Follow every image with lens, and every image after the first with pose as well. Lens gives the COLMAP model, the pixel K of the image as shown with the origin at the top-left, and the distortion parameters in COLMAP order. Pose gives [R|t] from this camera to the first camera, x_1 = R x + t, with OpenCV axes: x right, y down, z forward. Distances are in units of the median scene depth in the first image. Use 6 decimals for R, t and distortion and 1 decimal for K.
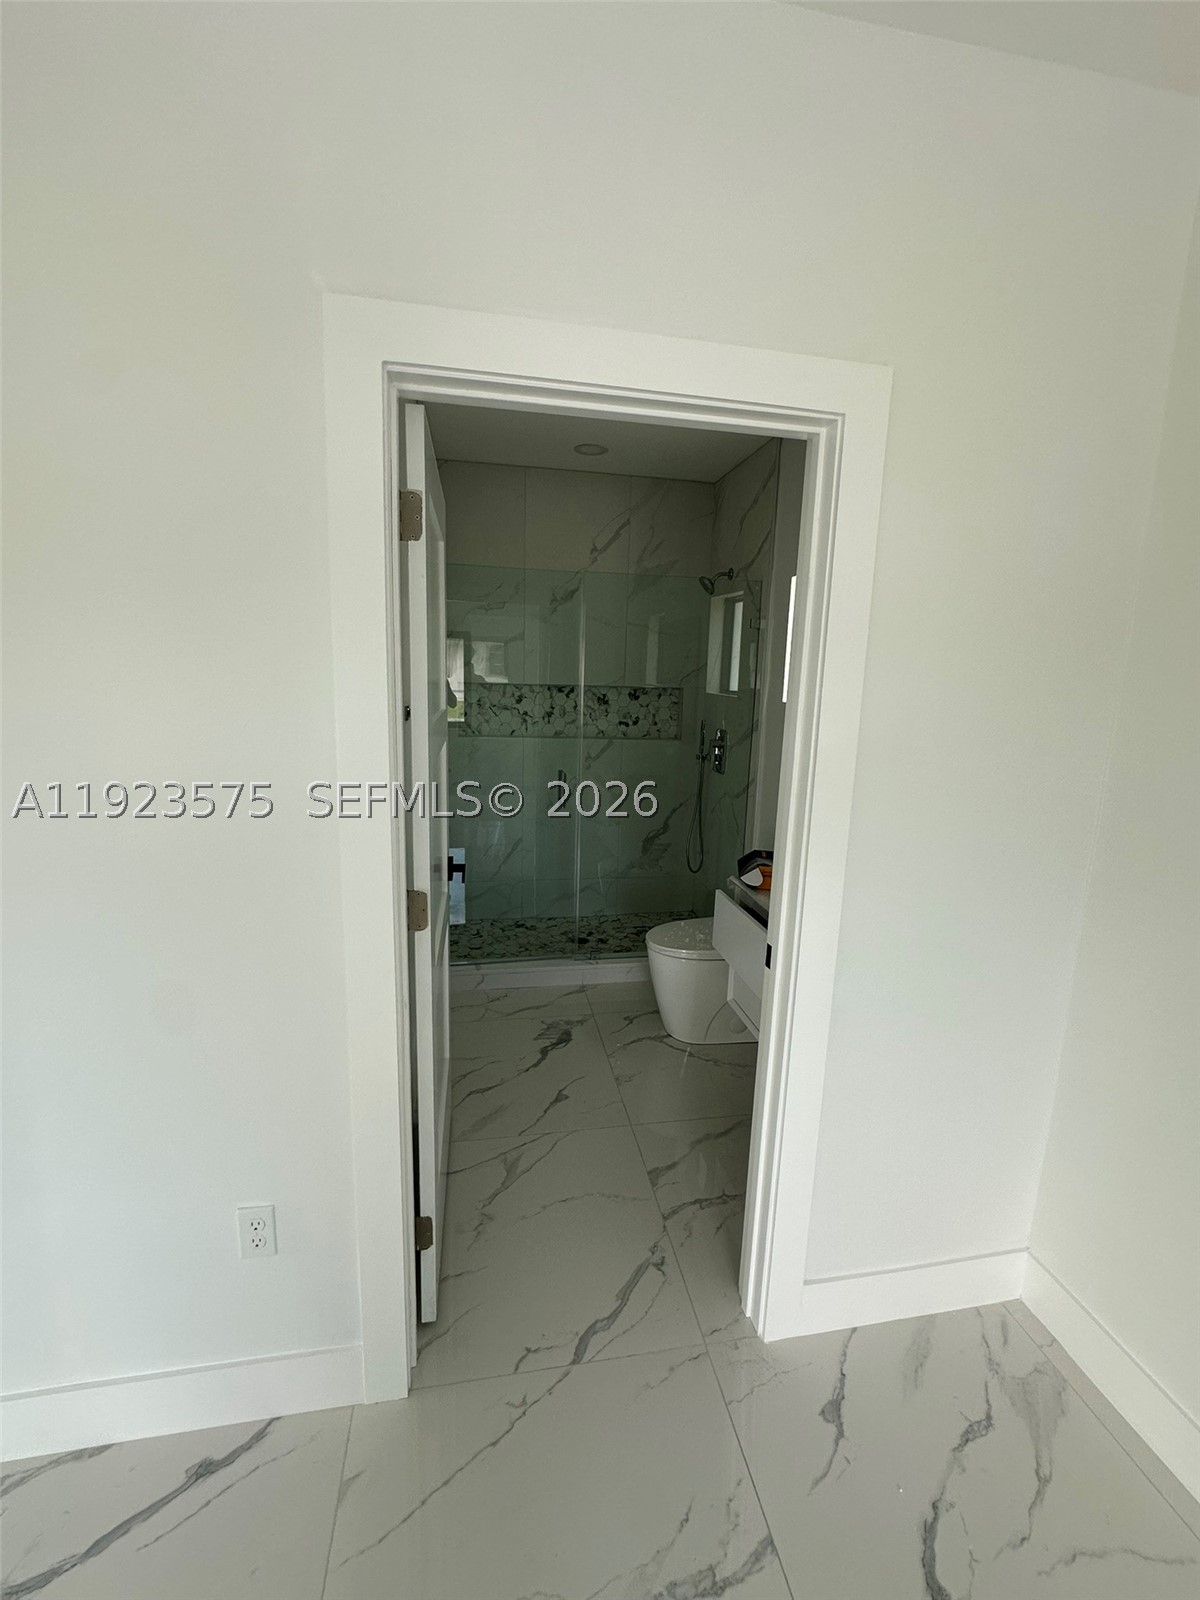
lens RADIAL K [[681.4, 0, 603.4], [0, 681.4, 798.7], [0, 0, 1]] dist [-0.002873, -0.000044]
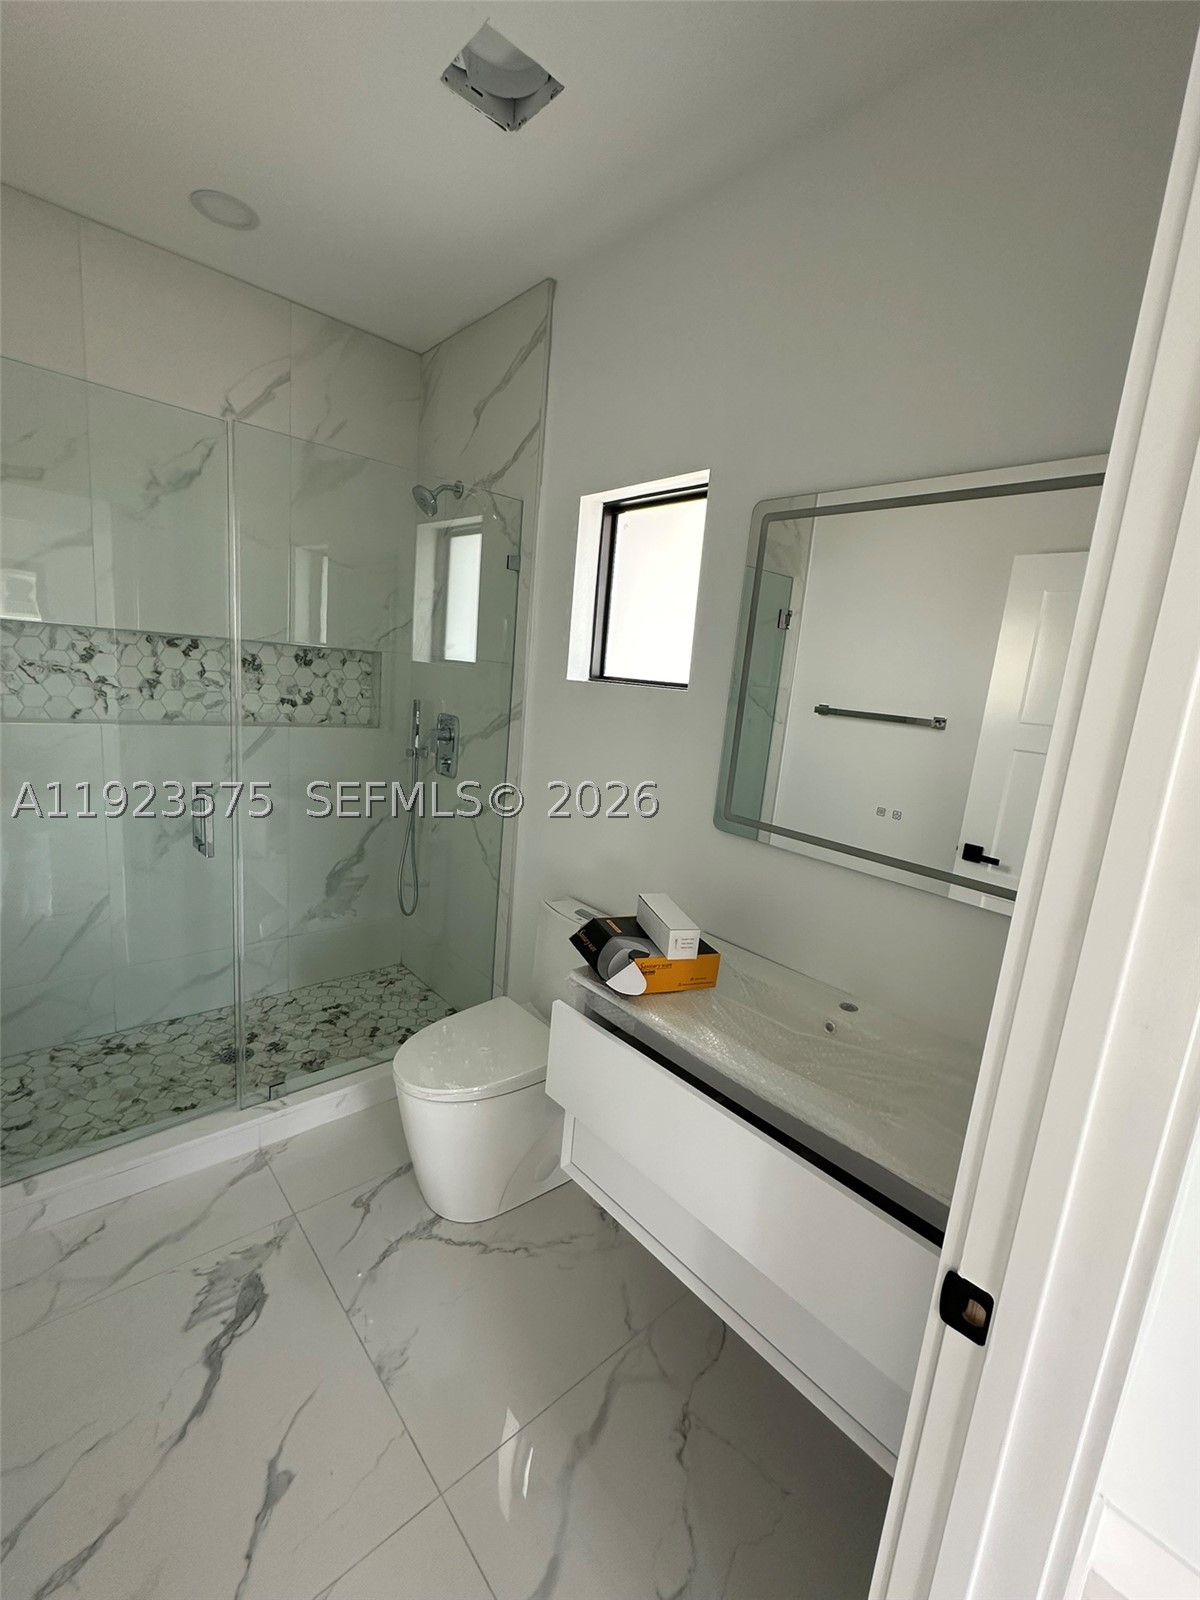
lens RADIAL K [[681.4, 0, 603.4], [0, 681.4, 798.7], [0, 0, 1]] dist [-0.002873, -0.000044]
pose [[0.854945, -0.050655, 0.516239, -0.054939], [0.032059, 0.998478, 0.044880, -0.039070], [-0.517726, -0.021820, 0.855268, 0.298475]]
